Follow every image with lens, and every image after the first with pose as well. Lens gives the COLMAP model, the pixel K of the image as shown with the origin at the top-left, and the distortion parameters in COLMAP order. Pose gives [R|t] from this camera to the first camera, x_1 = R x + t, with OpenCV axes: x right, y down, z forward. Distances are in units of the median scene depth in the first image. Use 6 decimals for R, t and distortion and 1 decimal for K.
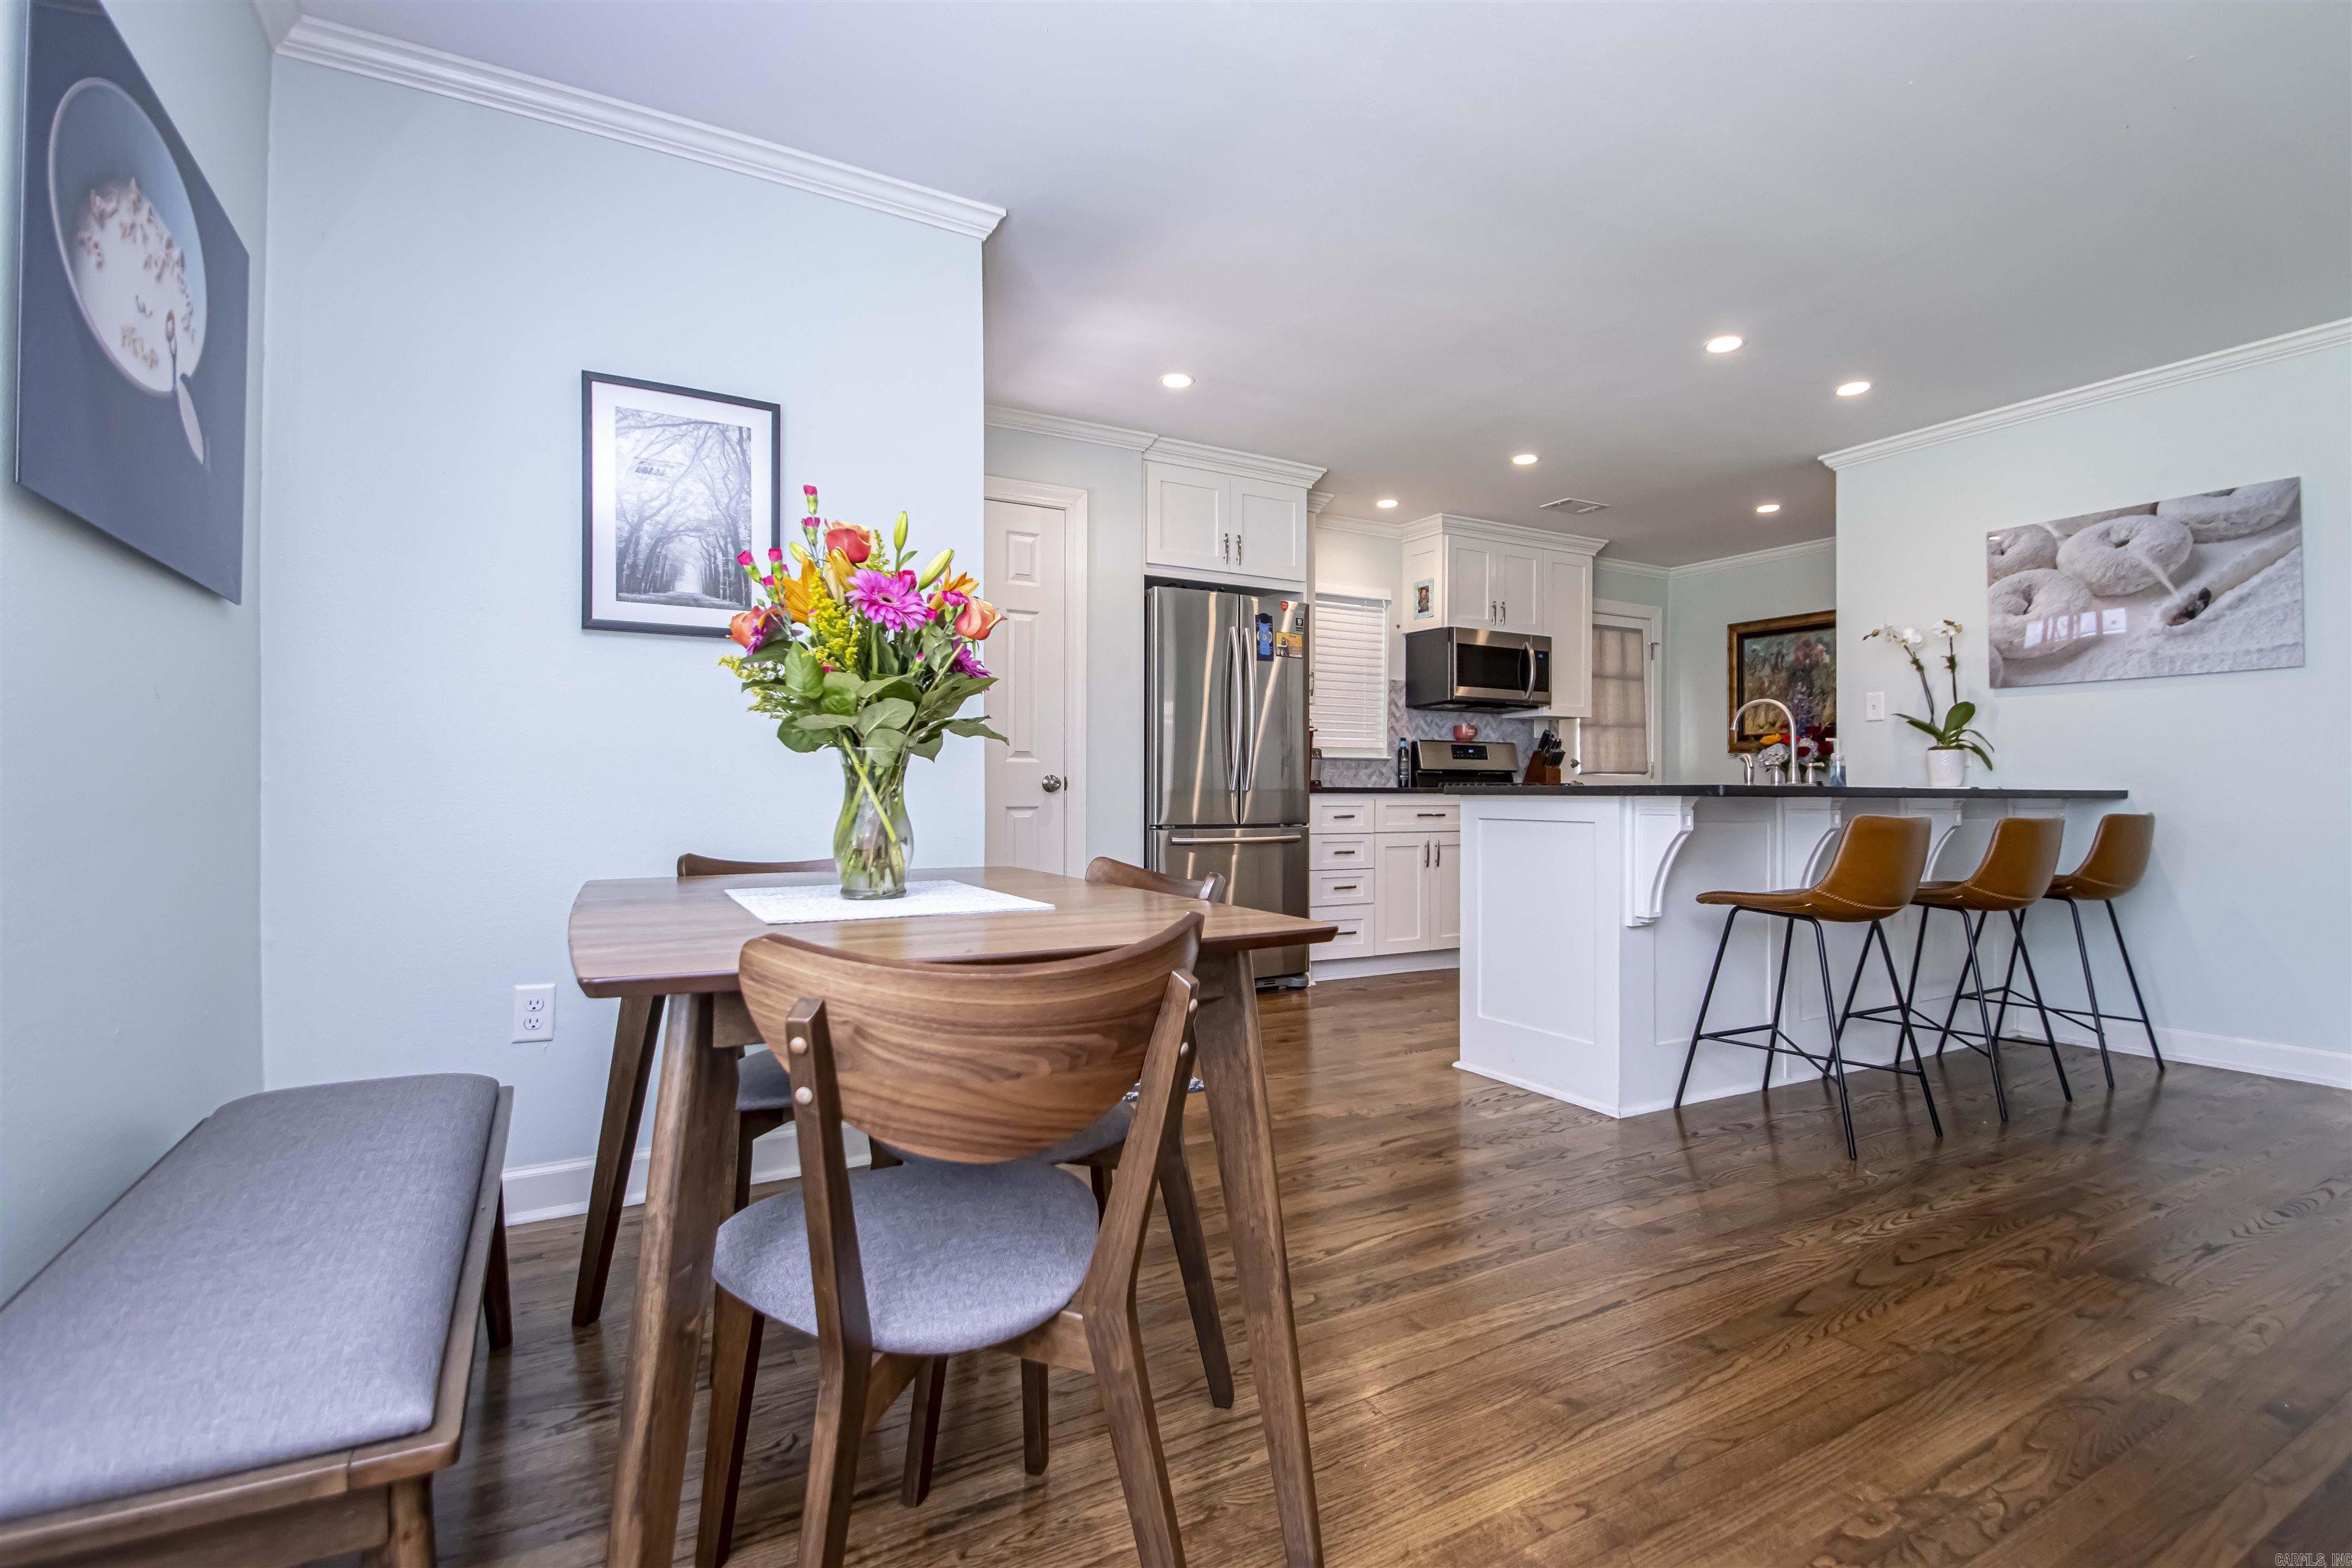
lens RADIAL K [[1080.6, 0, 1196.5], [0, 1080.6, 789.0], [0, 0, 1]] dist [0.014085, -0.017562]
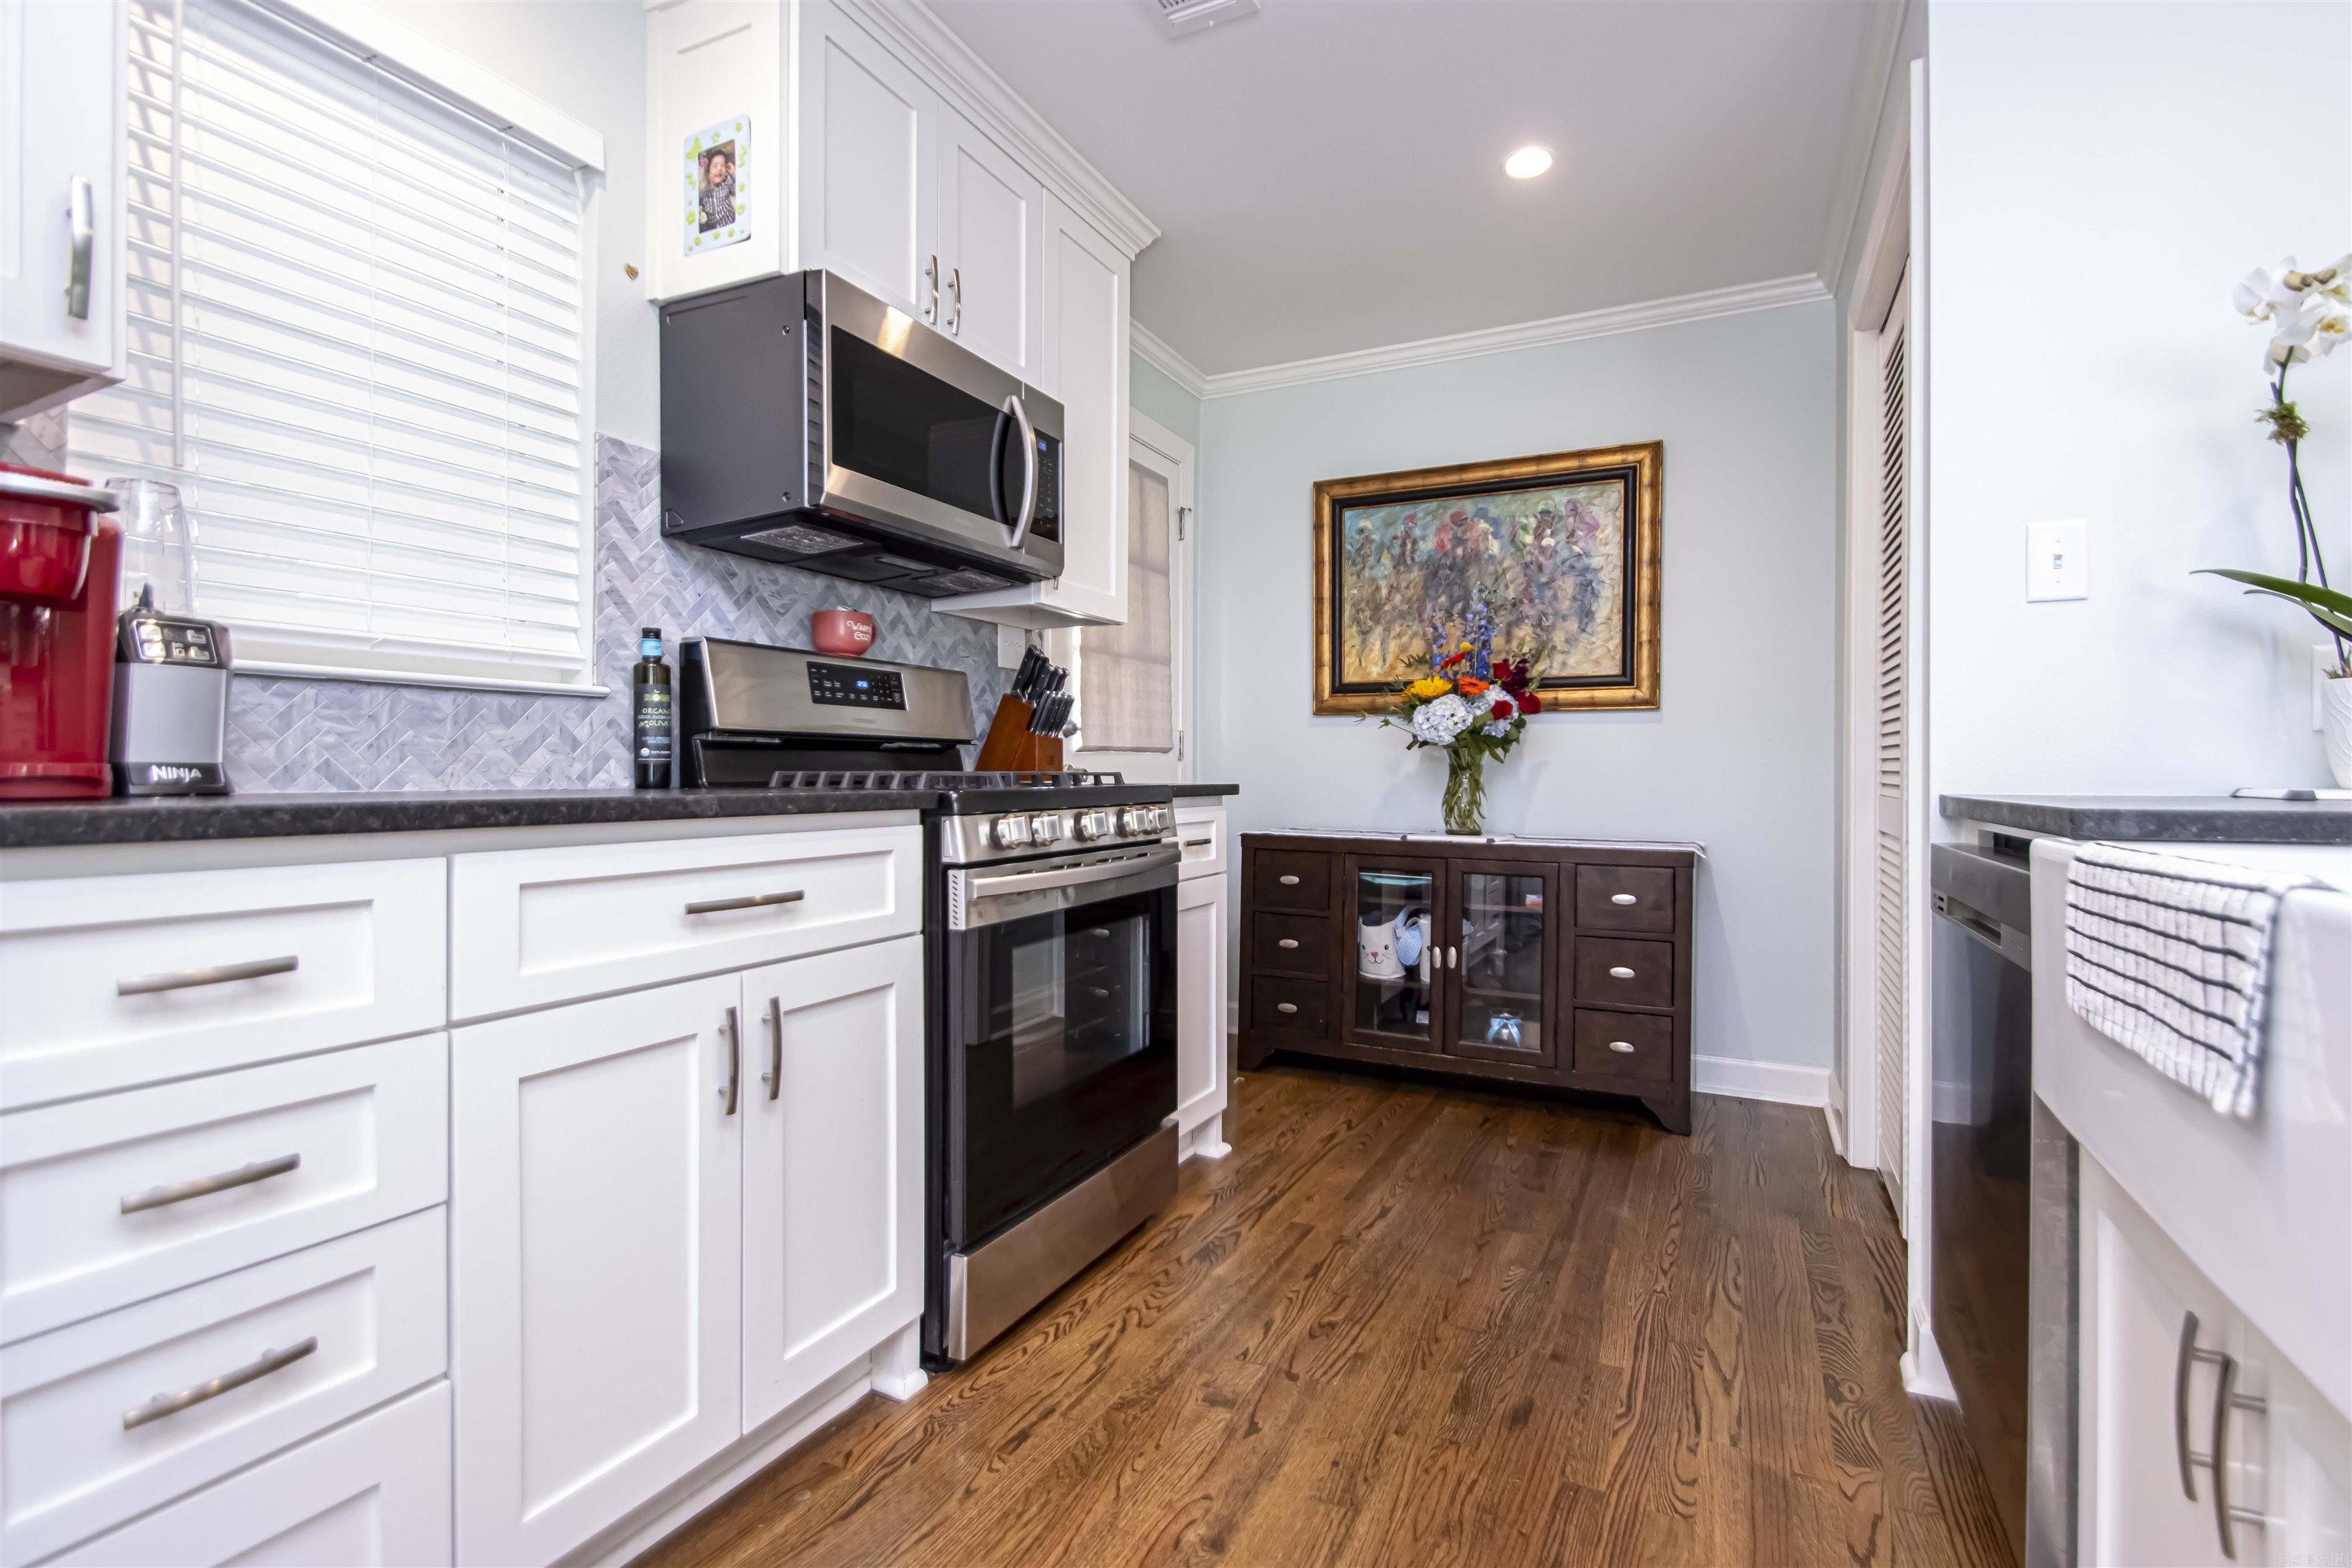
lens RADIAL K [[1084.5, 0, 1177.9], [0, 1084.5, 772.2], [0, 0, 1]] dist [0.030598, -0.018223]
pose [[0.830706, -0.002199, 0.556707, 0.170720], [0.001698, 0.999998, 0.001417, -0.007373], [-0.556709, -0.000232, 0.830708, 0.786376]]
